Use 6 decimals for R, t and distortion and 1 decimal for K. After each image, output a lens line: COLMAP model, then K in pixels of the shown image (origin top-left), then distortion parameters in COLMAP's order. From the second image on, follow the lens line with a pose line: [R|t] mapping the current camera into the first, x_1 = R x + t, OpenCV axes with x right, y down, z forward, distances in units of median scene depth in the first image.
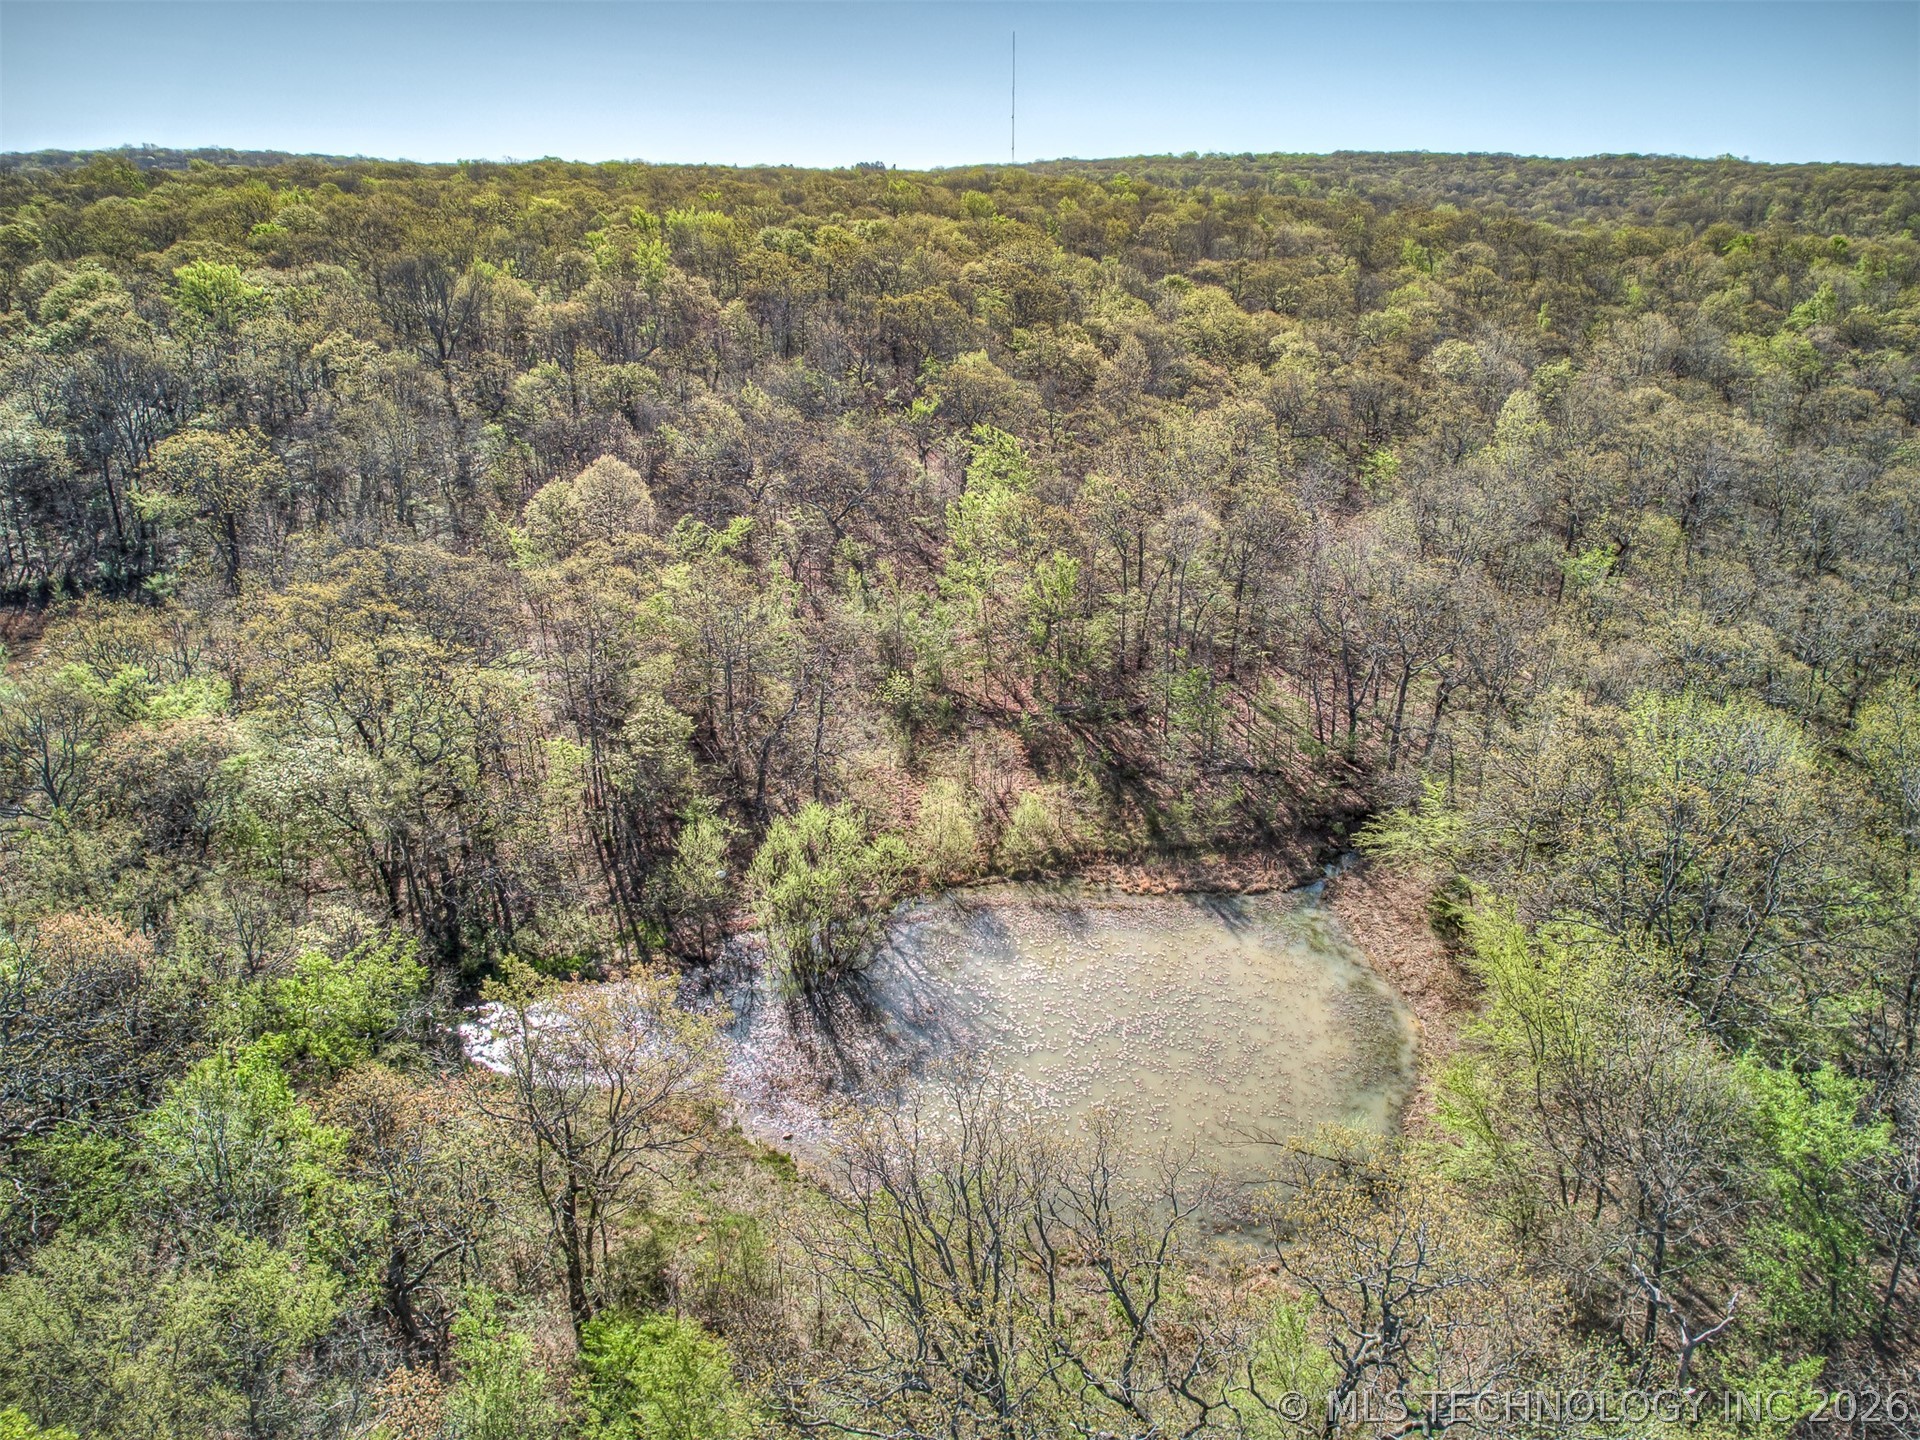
lens RADIAL K [[1369.8, 0, 971.1], [0, 1369.8, 720.1], [0, 0, 1]] dist [-0.081307, 0.068812]
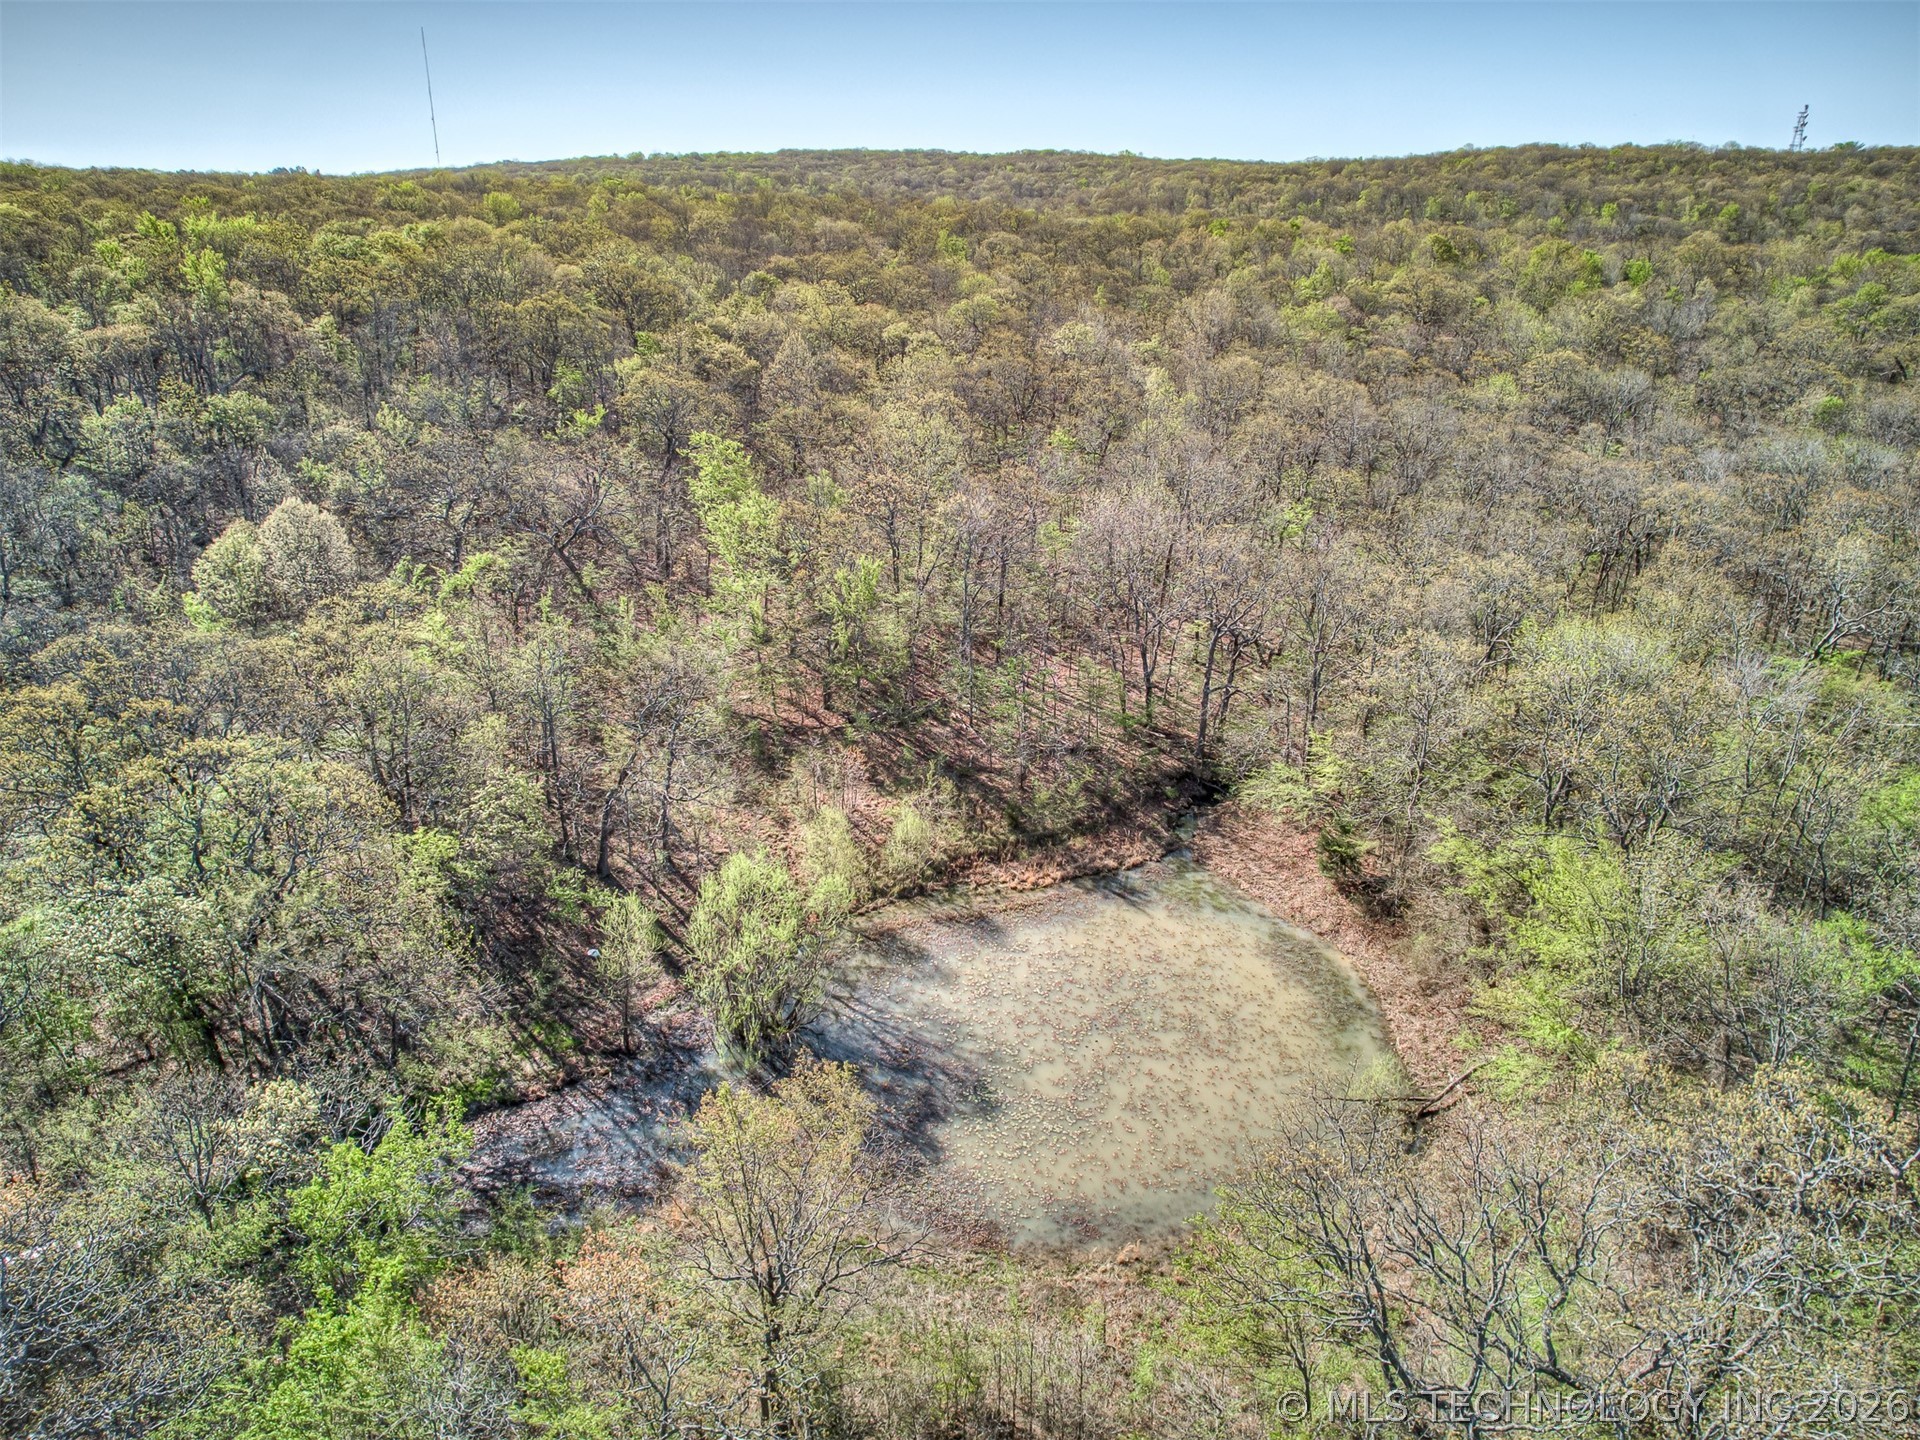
lens RADIAL K [[1369.8, 0, 954.8], [0, 1369.8, 717.9], [0, 0, 1]] dist [-0.081307, 0.068812]
pose [[0.927788, -0.140225, 0.345755, -0.231198], [0.140918, 0.989748, 0.023270, -0.023779], [-0.345474, 0.027133, 0.938036, 0.082158]]
